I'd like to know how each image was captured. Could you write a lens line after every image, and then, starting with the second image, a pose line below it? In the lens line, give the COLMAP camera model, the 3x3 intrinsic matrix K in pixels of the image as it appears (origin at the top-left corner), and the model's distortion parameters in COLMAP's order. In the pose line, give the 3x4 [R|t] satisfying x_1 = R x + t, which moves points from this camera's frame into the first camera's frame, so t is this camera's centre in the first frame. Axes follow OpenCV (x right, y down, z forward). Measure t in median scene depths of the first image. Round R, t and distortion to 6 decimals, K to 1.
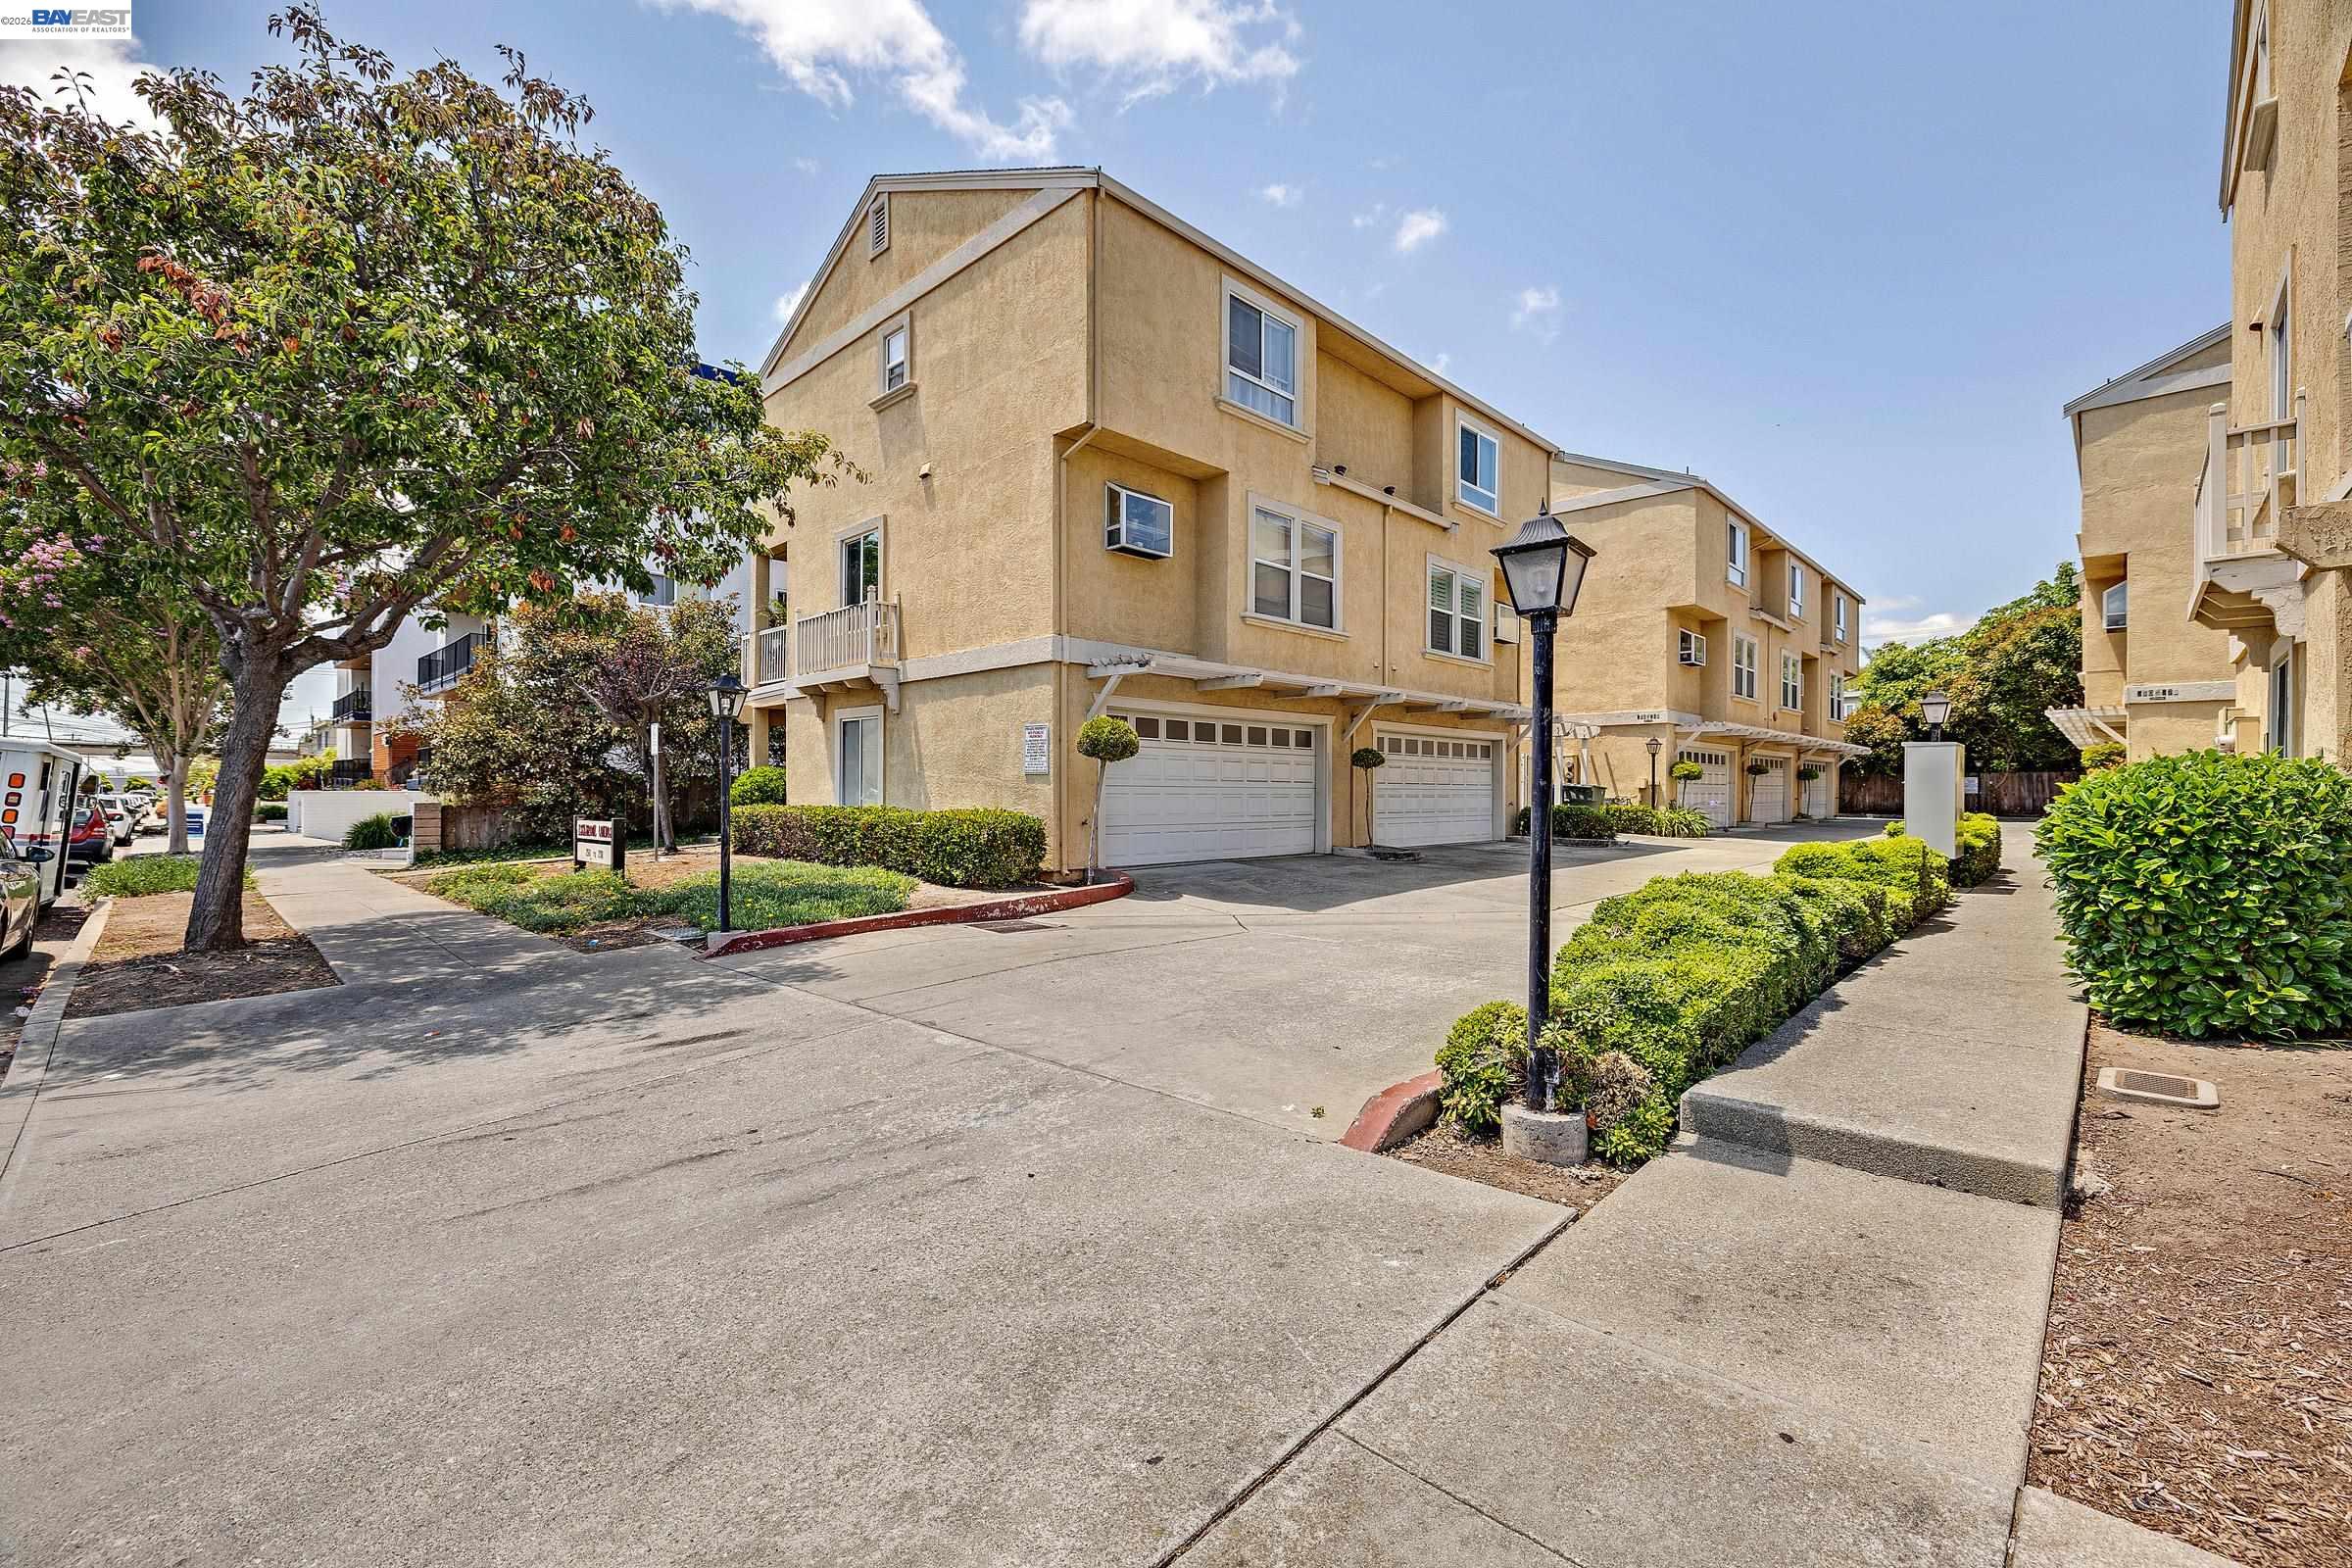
lens RADIAL K [[982.9, 0, 1173.7], [0, 982.9, 776.7], [0, 0, 1]] dist [0.001127, 0.000123]
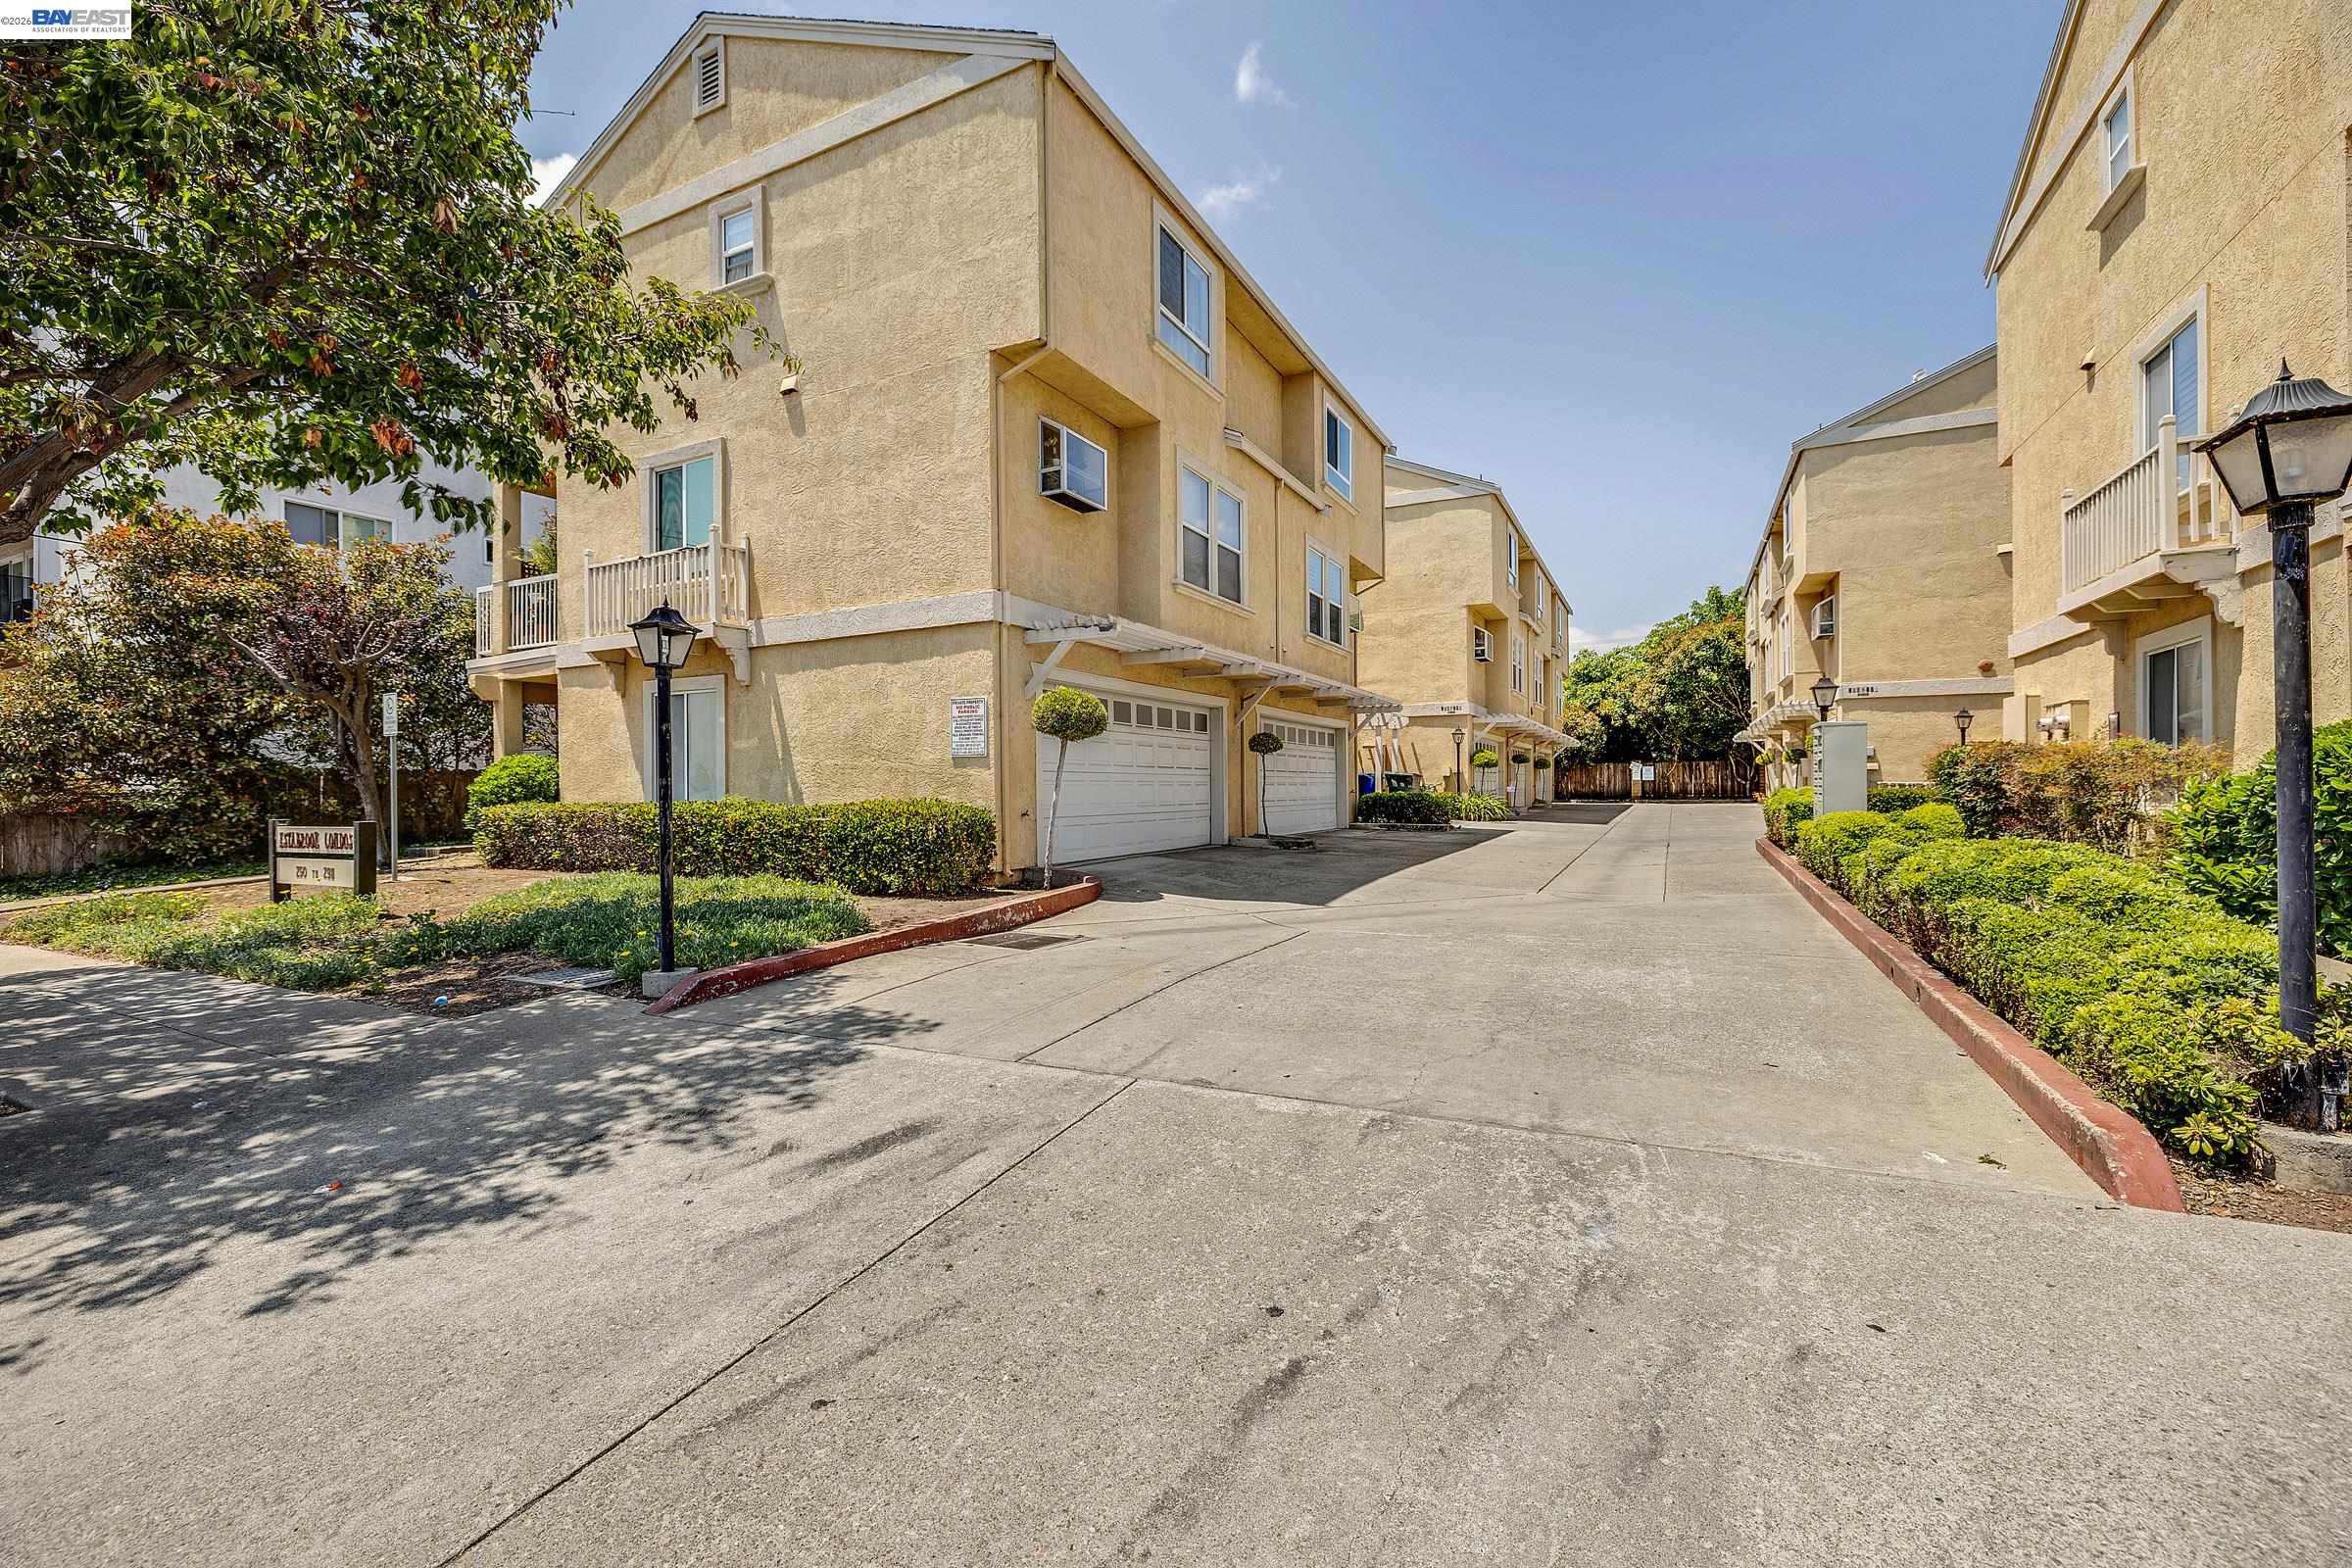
lens RADIAL K [[982.9, 0, 1177.7], [0, 982.9, 775.9], [0, 0, 1]] dist [0.001127, 0.000123]
pose [[0.955927, -0.009310, 0.293457, -0.186377], [0.009070, 0.999956, 0.002178, 0.011493], [-0.293464, 0.000579, 0.955970, 0.130655]]
